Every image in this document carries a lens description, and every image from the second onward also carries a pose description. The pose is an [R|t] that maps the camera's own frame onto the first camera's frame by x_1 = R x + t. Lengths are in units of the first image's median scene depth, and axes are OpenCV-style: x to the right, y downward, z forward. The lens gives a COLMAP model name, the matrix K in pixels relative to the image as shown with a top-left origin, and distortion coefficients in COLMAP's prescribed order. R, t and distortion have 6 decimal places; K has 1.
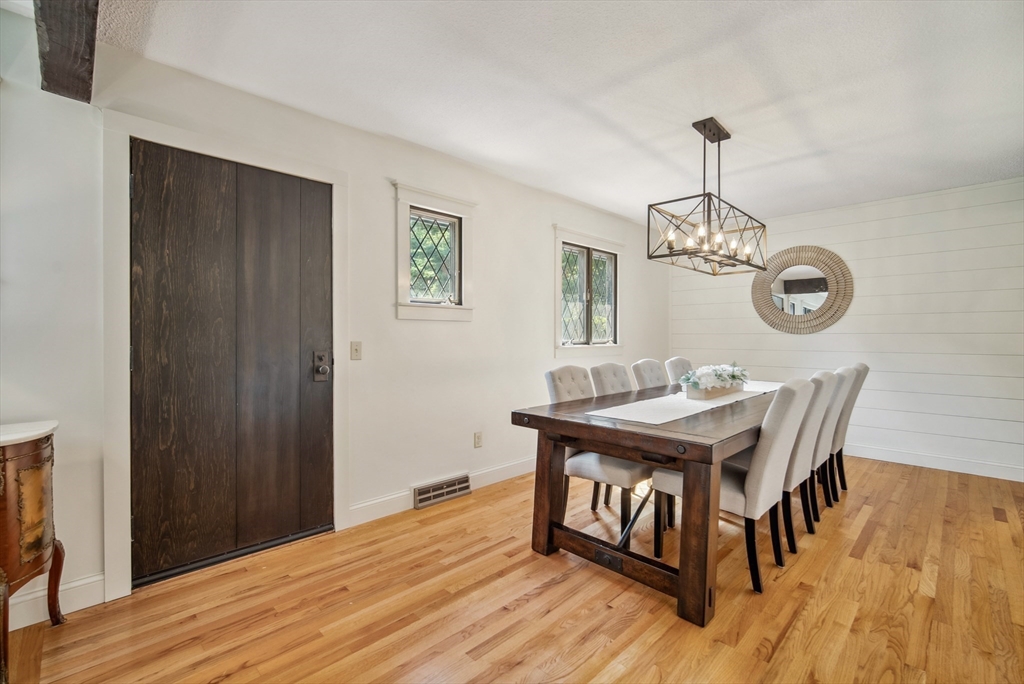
lens RADIAL K [[451.8, 0, 529.3], [0, 451.8, 334.3], [0, 0, 1]] dist [-0.010649, 0.000774]
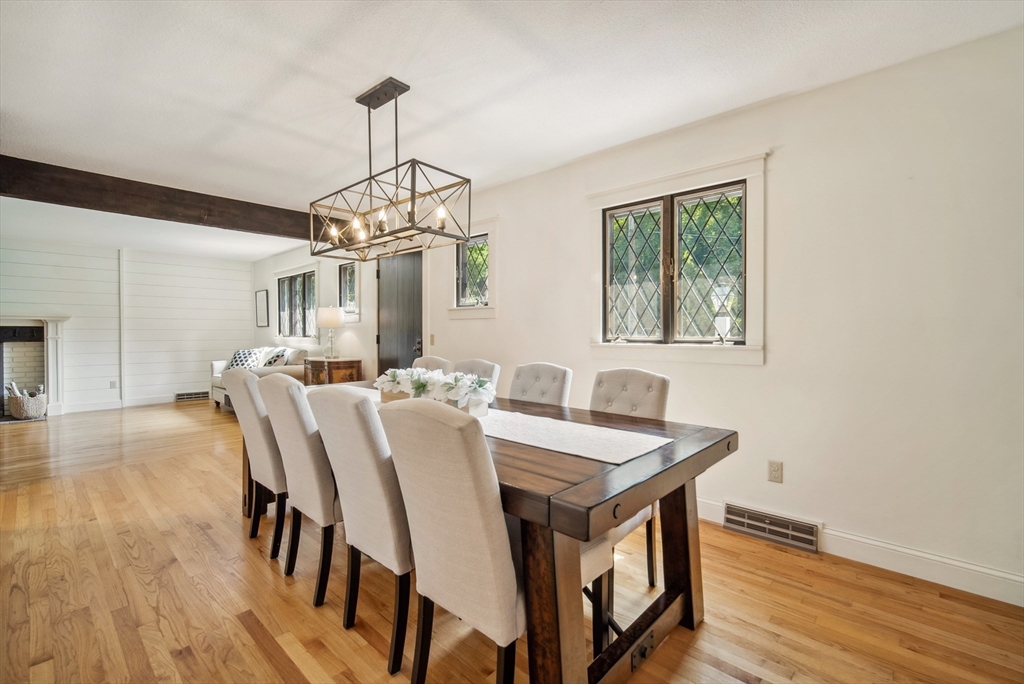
lens RADIAL K [[451.8, 0, 516.2], [0, 451.8, 337.3], [0, 0, 1]] dist [-0.010649, 0.000774]
pose [[0.030318, 0.025325, -0.999219, 0.828046], [0.008795, 0.999634, 0.025602, -0.006052], [0.999502, -0.009564, 0.030085, 0.794084]]
